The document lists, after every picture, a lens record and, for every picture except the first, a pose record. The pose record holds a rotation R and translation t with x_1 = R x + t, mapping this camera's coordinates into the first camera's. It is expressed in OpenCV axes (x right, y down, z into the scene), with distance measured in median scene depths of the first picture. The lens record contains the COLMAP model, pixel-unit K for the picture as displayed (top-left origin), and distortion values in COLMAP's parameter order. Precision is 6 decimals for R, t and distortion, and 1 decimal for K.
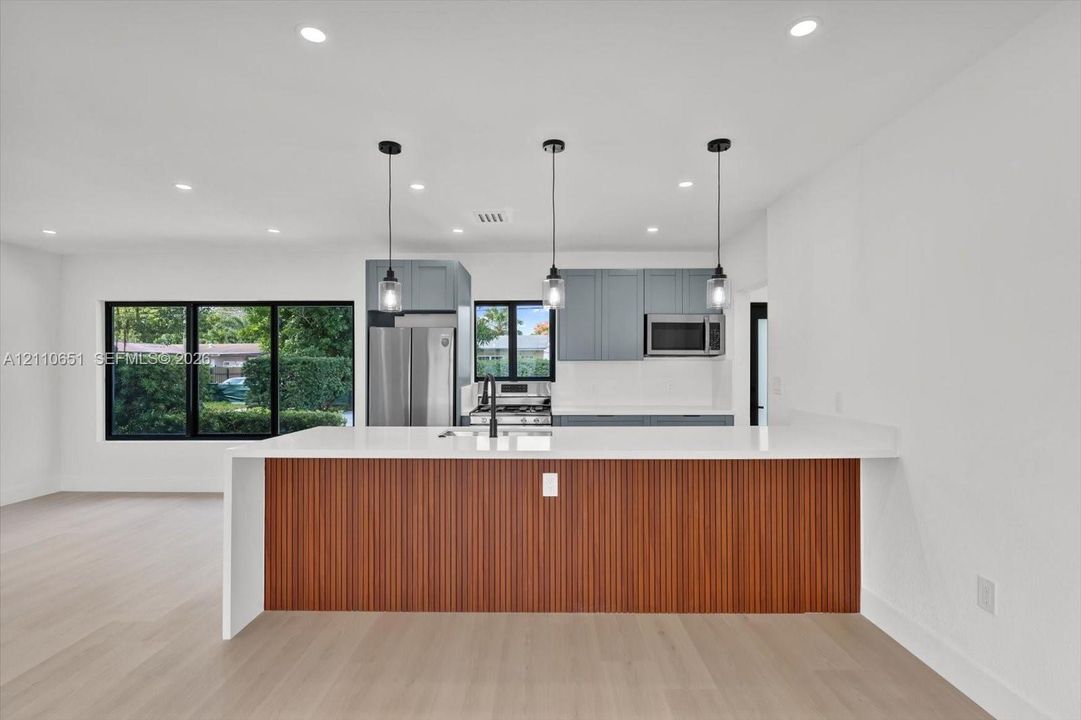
lens RADIAL K [[514.6, 0, 538.8], [0, 514.6, 367.5], [0, 0, 1]] dist [-0.002878, -0.000394]
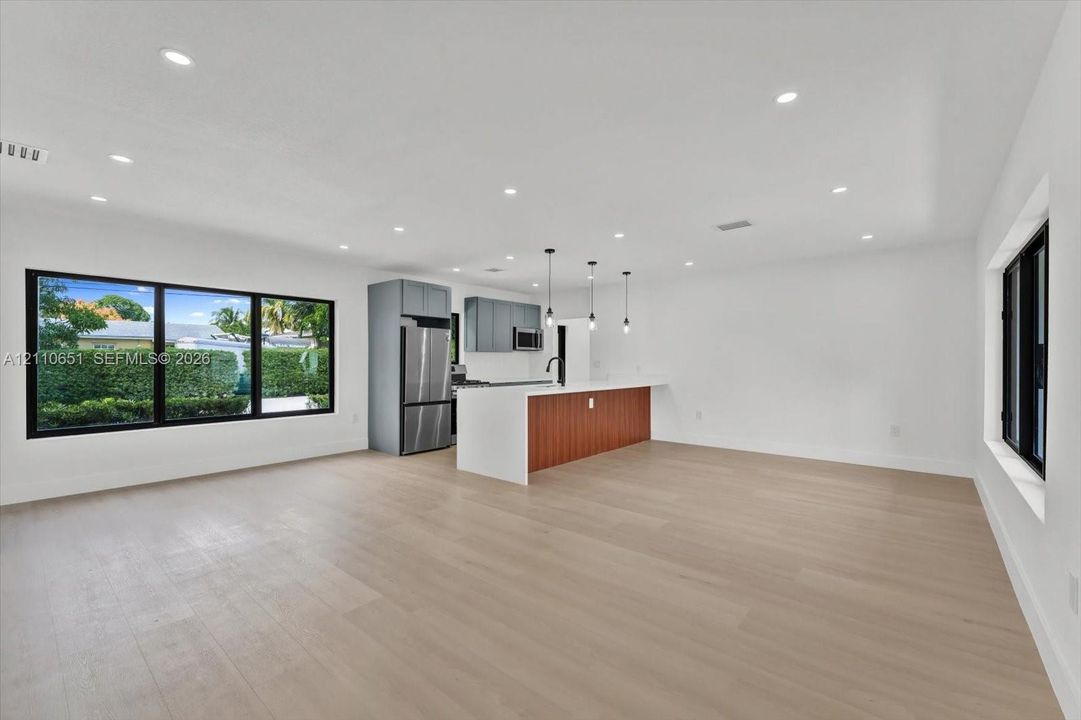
lens RADIAL K [[450.8, 0, 542.6], [0, 450.8, 363.3], [0, 0, 1]] dist [0.000620, -0.000041]
pose [[0.638706, -0.001655, 0.769449, -0.932775], [-0.004292, 0.999974, 0.005714, 0.014941], [-0.769439, -0.006952, 0.638683, -0.096608]]
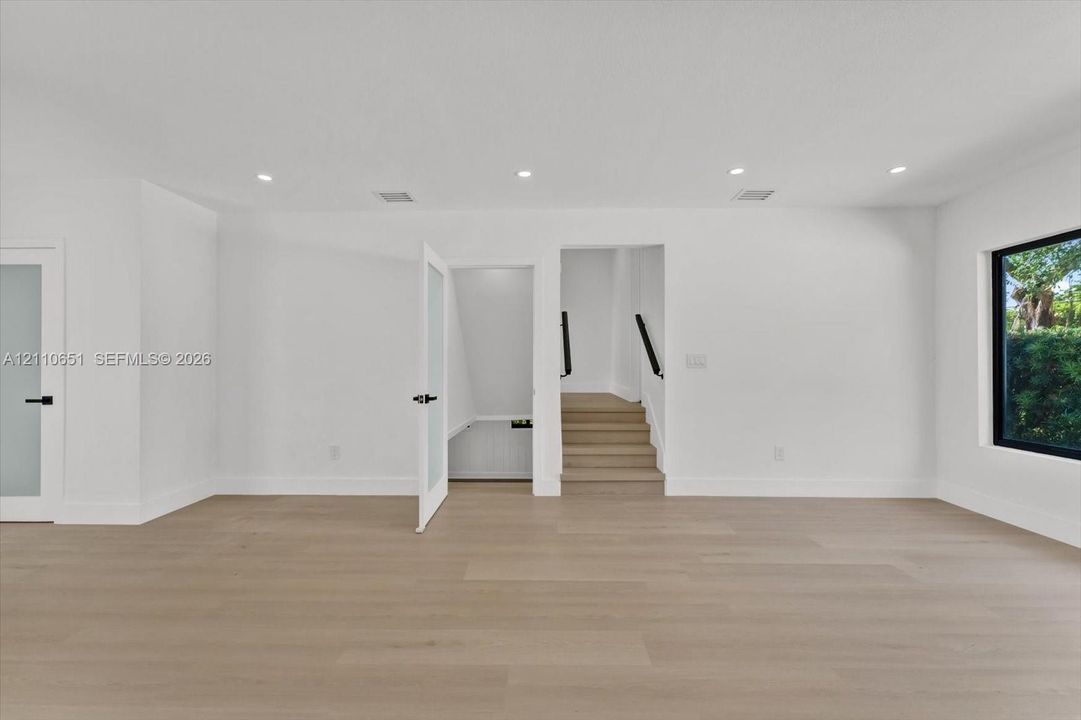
lens RADIAL K [[450.8, 0, 542.6], [0, 450.8, 363.3], [0, 0, 1]] dist [0.000620, -0.000041]
pose [[-0.001950, -0.006083, -0.999980, -0.225972], [-0.001943, 0.999980, -0.006079, 0.035808], [0.999996, 0.001931, -0.001962, 0.396290]]
